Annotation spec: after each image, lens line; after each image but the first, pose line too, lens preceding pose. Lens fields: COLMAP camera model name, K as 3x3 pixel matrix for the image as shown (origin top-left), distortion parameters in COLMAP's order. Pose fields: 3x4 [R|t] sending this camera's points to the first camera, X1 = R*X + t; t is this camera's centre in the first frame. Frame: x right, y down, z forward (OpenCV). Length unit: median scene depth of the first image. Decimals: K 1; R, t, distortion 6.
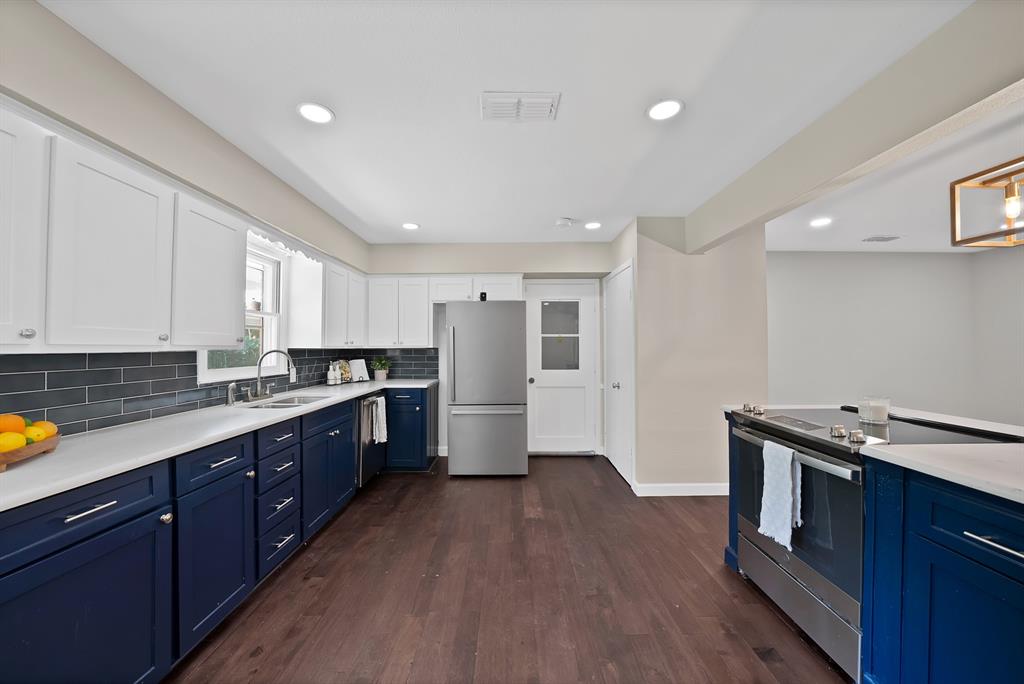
lens RADIAL K [[366.2, 0, 505.0], [0, 366.2, 344.2], [0, 0, 1]] dist [-0.020894, 0.000032]
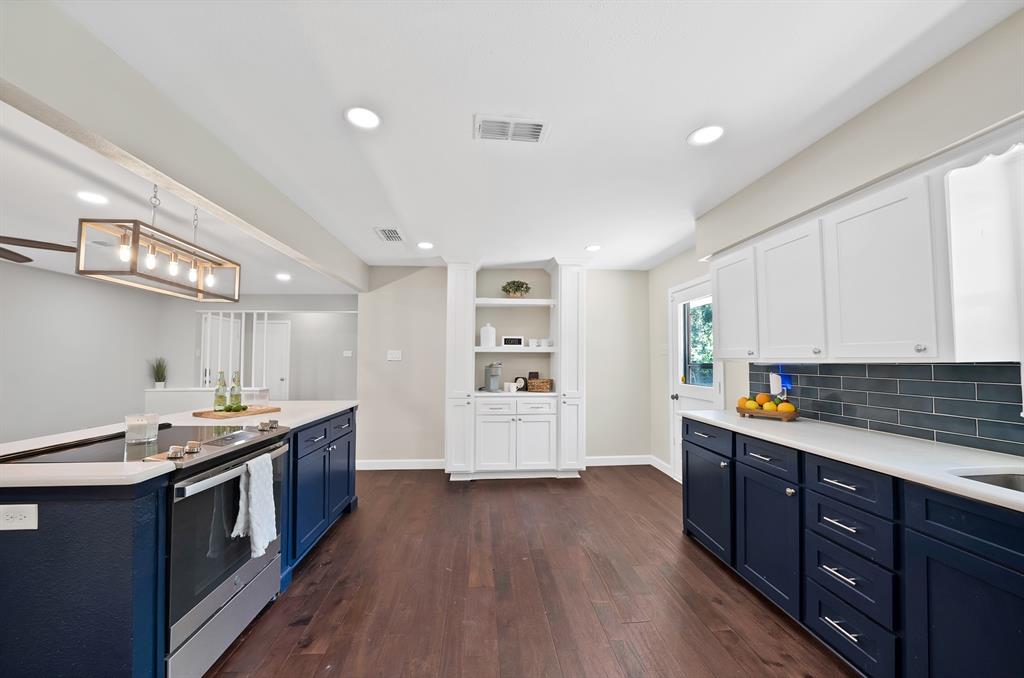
lens RADIAL K [[375.6, 0, 515.8], [0, 375.6, 345.1], [0, 0, 1]] dist [-0.026686, 0.000097]
pose [[-0.994055, -0.000853, -0.108876, 0.075165], [0.004260, 0.998899, -0.046724, 0.006819], [0.108795, -0.046910, -0.992957, 1.085292]]
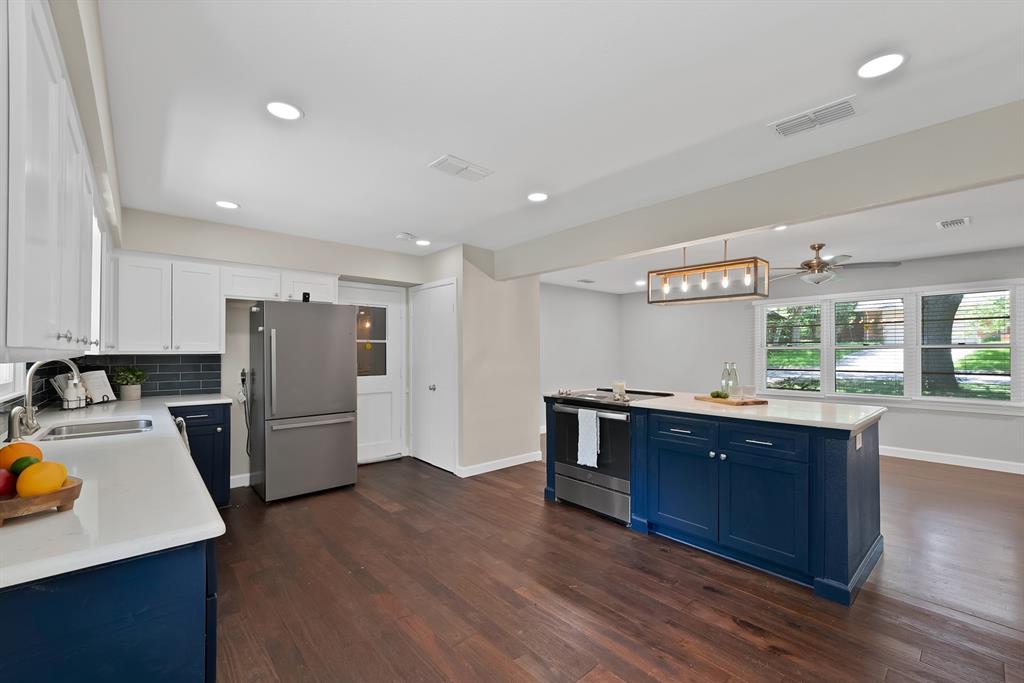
lens RADIAL K [[422.3, 0, 505.2], [0, 422.3, 350.1], [0, 0, 1]] dist [-0.013216, -0.000139]
pose [[0.750393, 0.004858, 0.660974, -0.446532], [-0.006015, 0.999982, -0.000521, -0.001870], [-0.660965, -0.003584, 0.750408, -0.129166]]
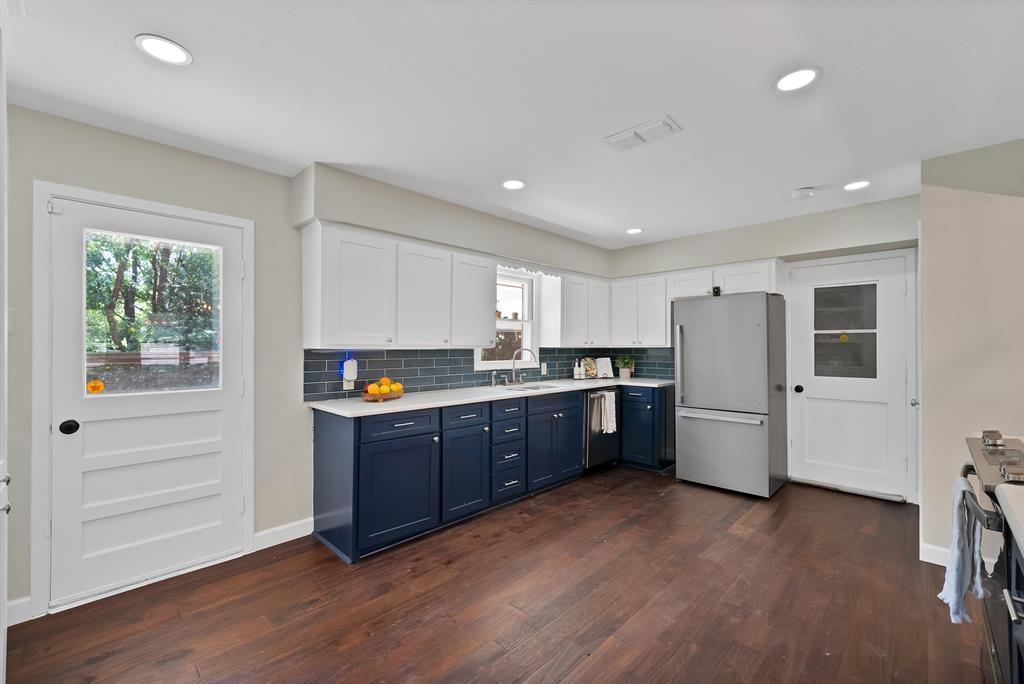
lens RADIAL K [[420.2, 0, 512.9], [0, 420.2, 344.7], [0, 0, 1]] dist [-0.009966, -0.000017]
pose [[0.722612, -0.000925, -0.691253, 0.347679], [0.003698, 0.999990, 0.002528, -0.002021], [0.691244, -0.004383, 0.722609, -0.119690]]
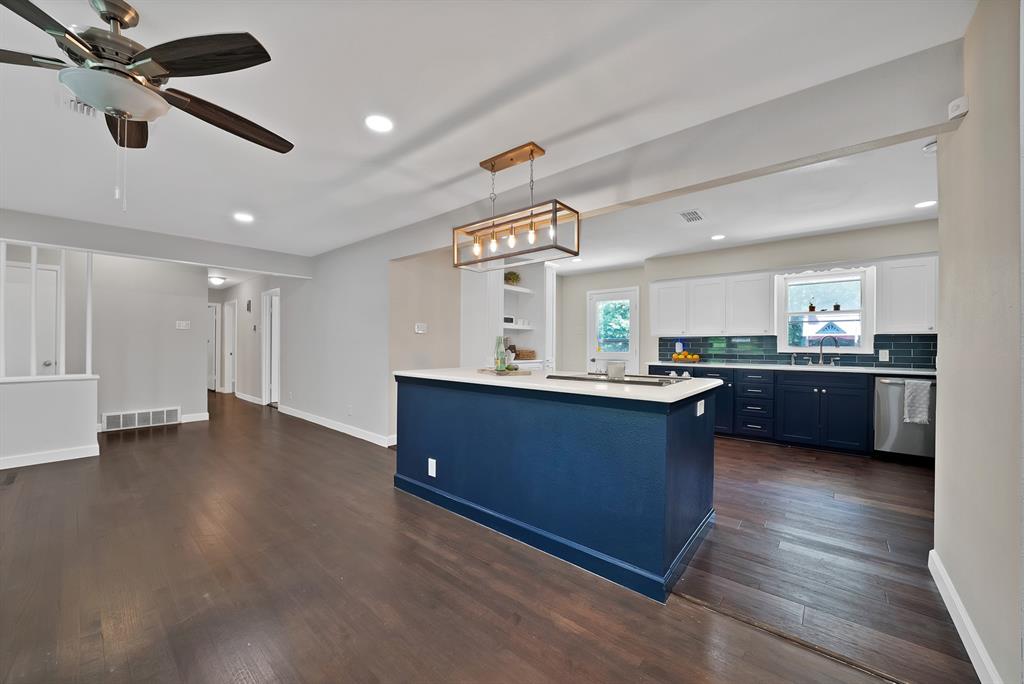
lens RADIAL K [[380.4, 0, 515.0], [0, 380.4, 345.4], [0, 0, 1]] dist [-0.020040, 0.000076]
pose [[-0.628630, 0.002830, -0.777699, 1.276935], [0.004513, 0.999990, -0.000009, 0.044902], [0.777691, -0.003516, -0.628637, 0.842468]]
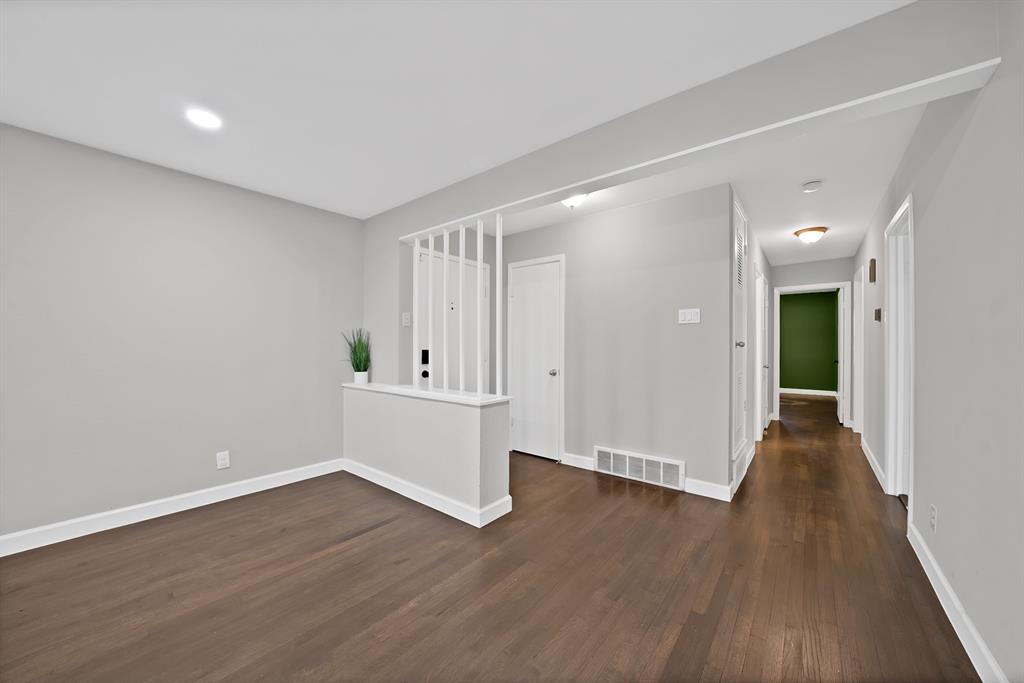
lens RADIAL K [[367.1, 0, 513.3], [0, 367.1, 344.7], [0, 0, 1]] dist [-0.019062, -0.000002]
pose [[-0.789333, -0.000724, 0.613965, 0.674832], [-0.005384, 0.999969, -0.005742, 0.025294], [-0.613942, -0.007838, -0.789312, -0.428441]]
